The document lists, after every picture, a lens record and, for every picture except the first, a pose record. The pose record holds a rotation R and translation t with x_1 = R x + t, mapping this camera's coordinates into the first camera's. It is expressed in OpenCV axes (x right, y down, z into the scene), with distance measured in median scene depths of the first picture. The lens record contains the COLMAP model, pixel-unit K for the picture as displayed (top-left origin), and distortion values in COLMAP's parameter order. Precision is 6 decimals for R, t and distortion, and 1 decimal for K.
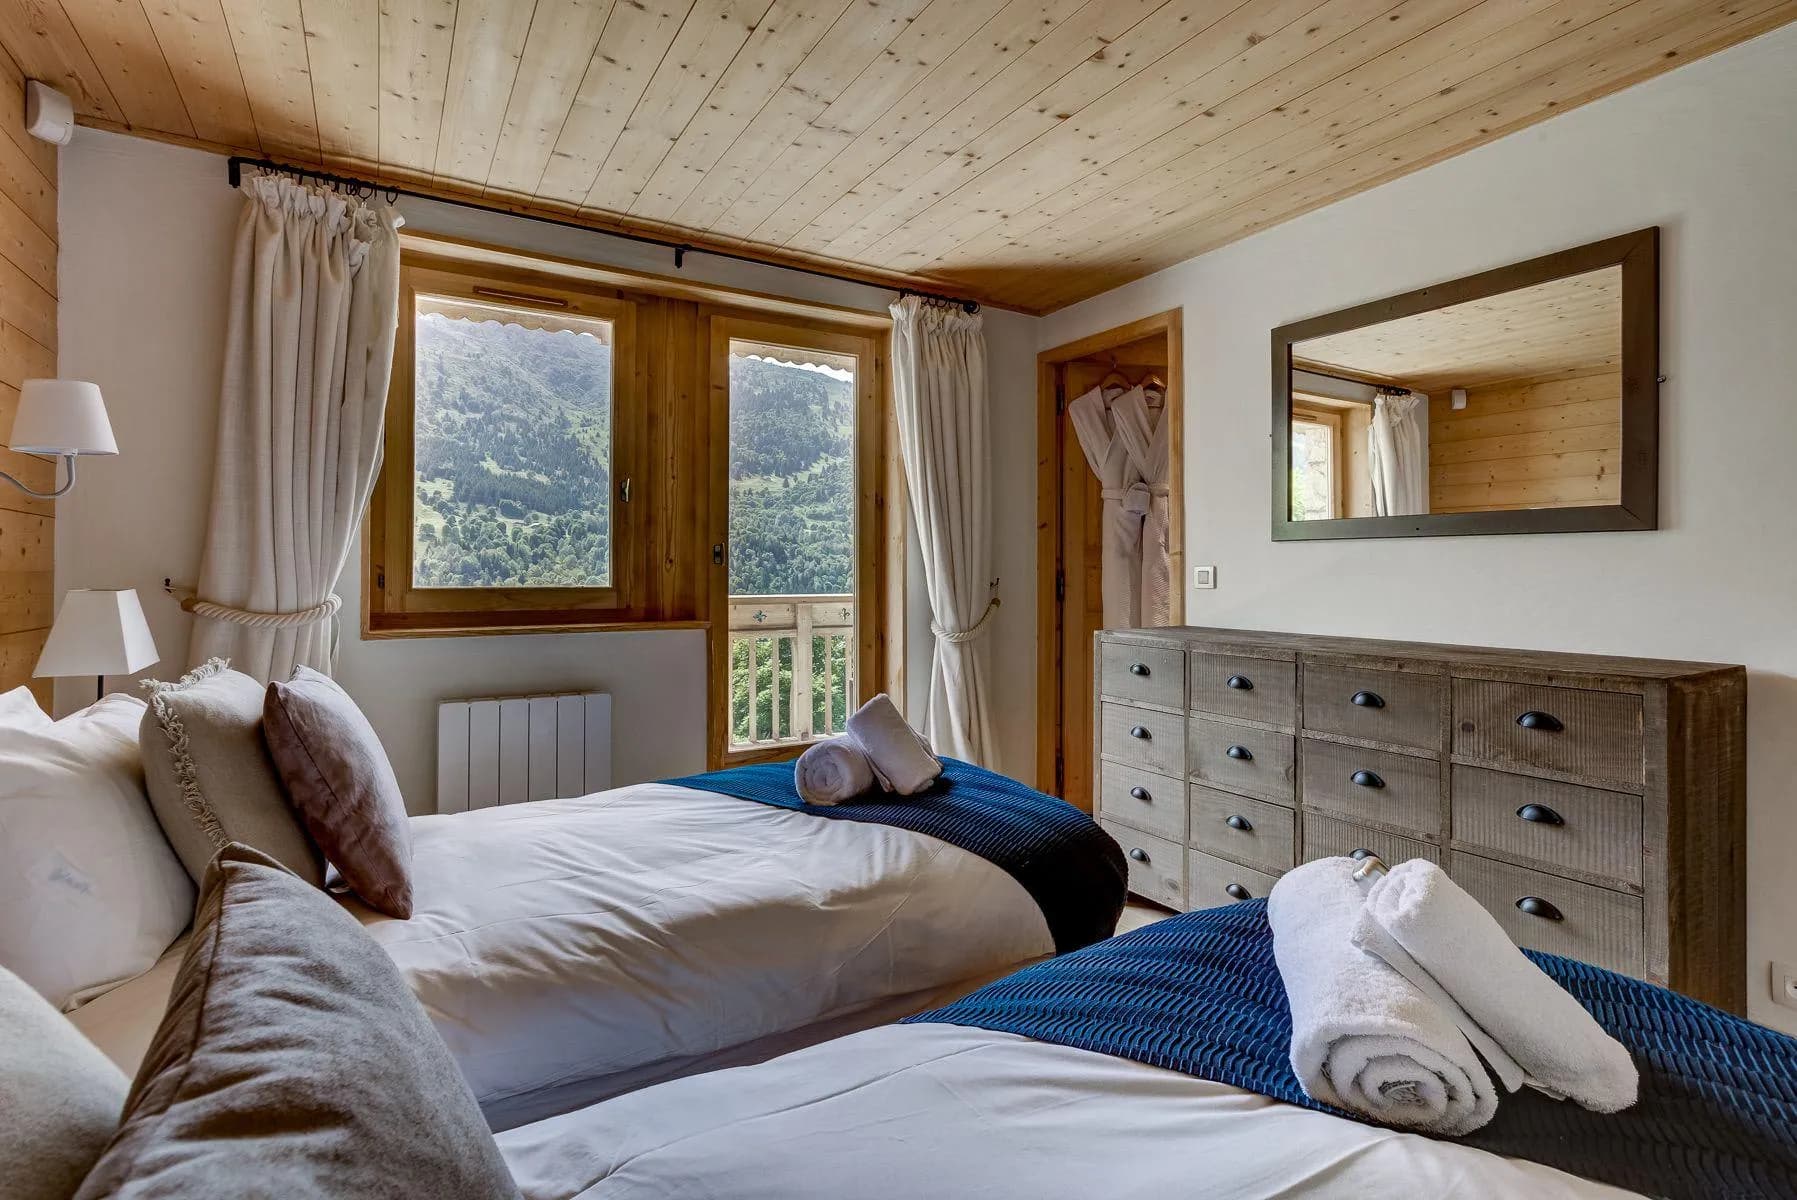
lens RADIAL K [[876.0, 0, 930.7], [0, 876.0, 568.3], [0, 0, 1]] dist [-0.004195, 0.000130]
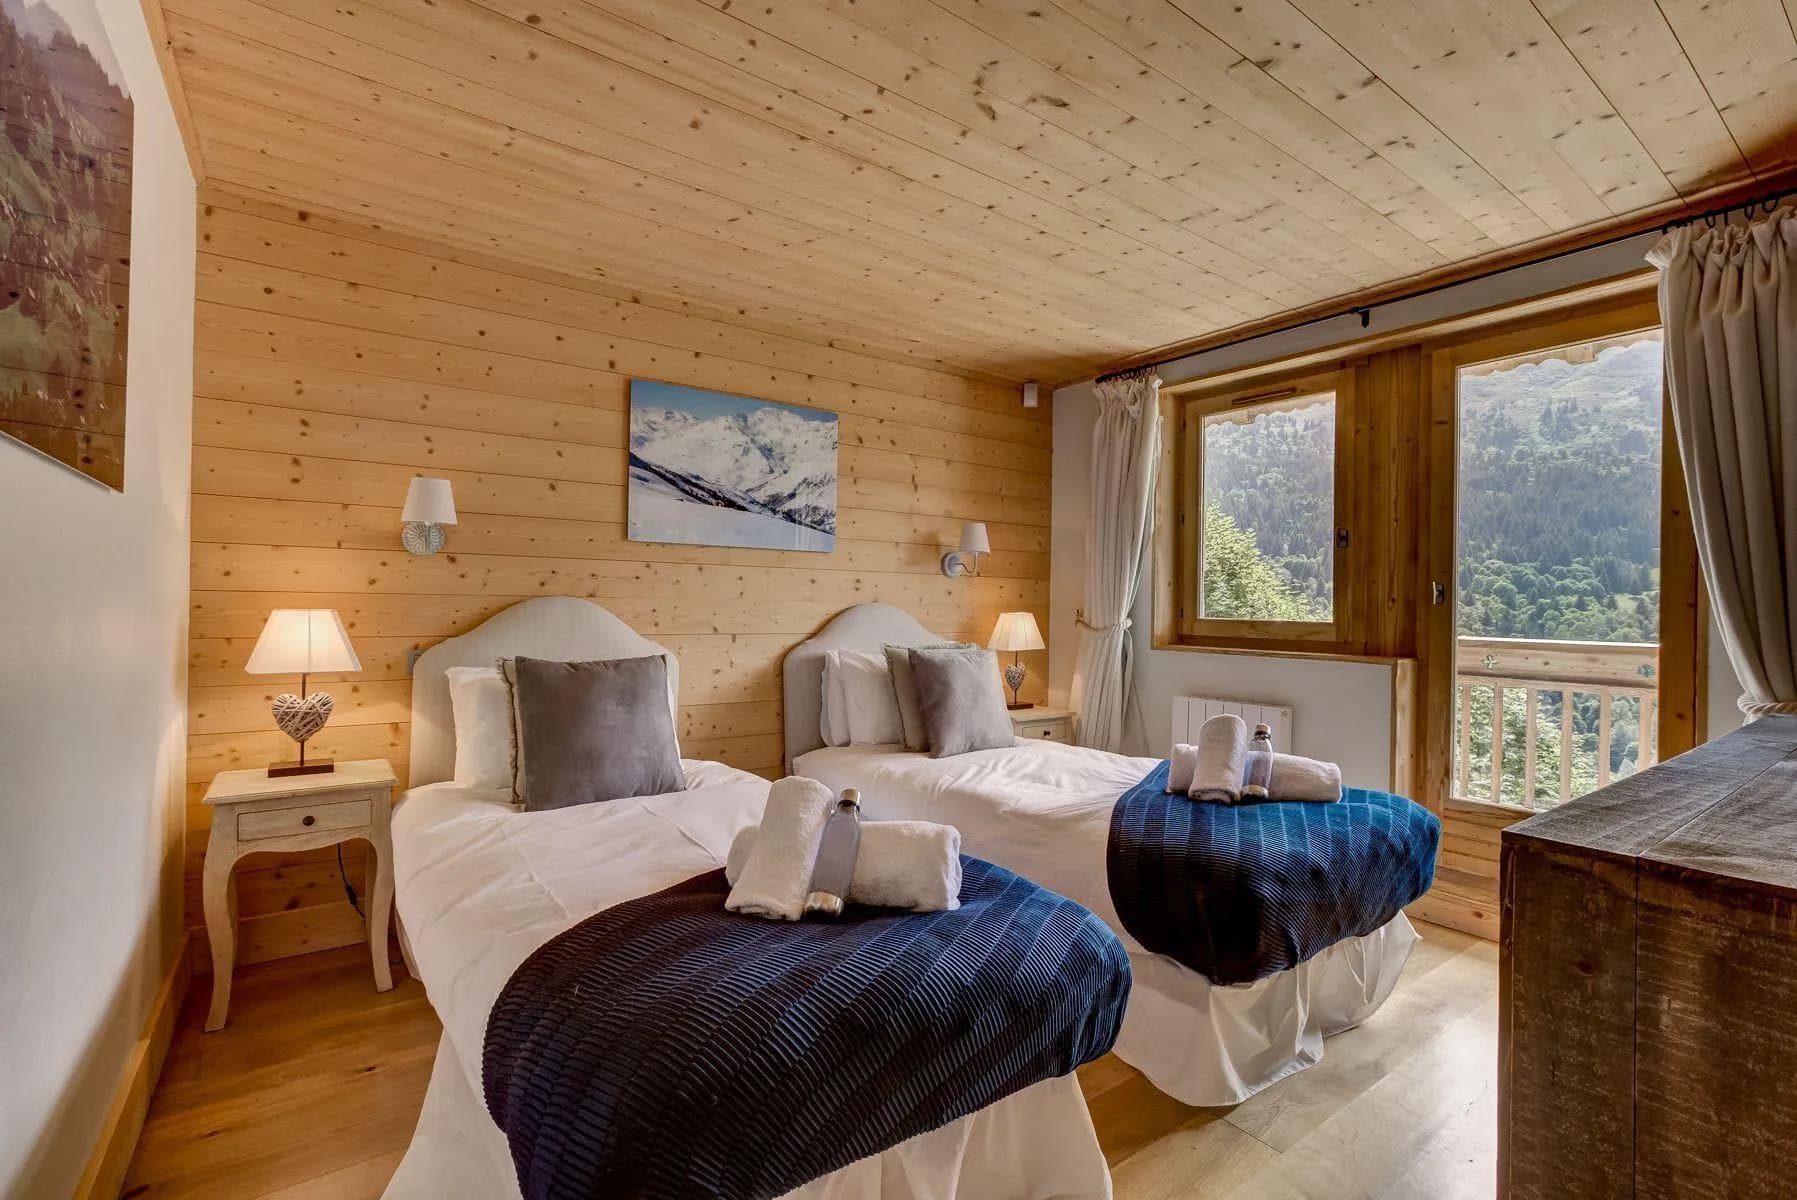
lens RADIAL K [[820.3, 0, 902.9], [0, 820.3, 596.6], [0, 0, 1]] dist [0.004666, 0.000810]
pose [[0.066206, -0.004411, -0.997796, 0.829841], [-0.013567, 0.999894, -0.005320, 0.000552], [0.997714, 0.013890, 0.066139, 0.452617]]
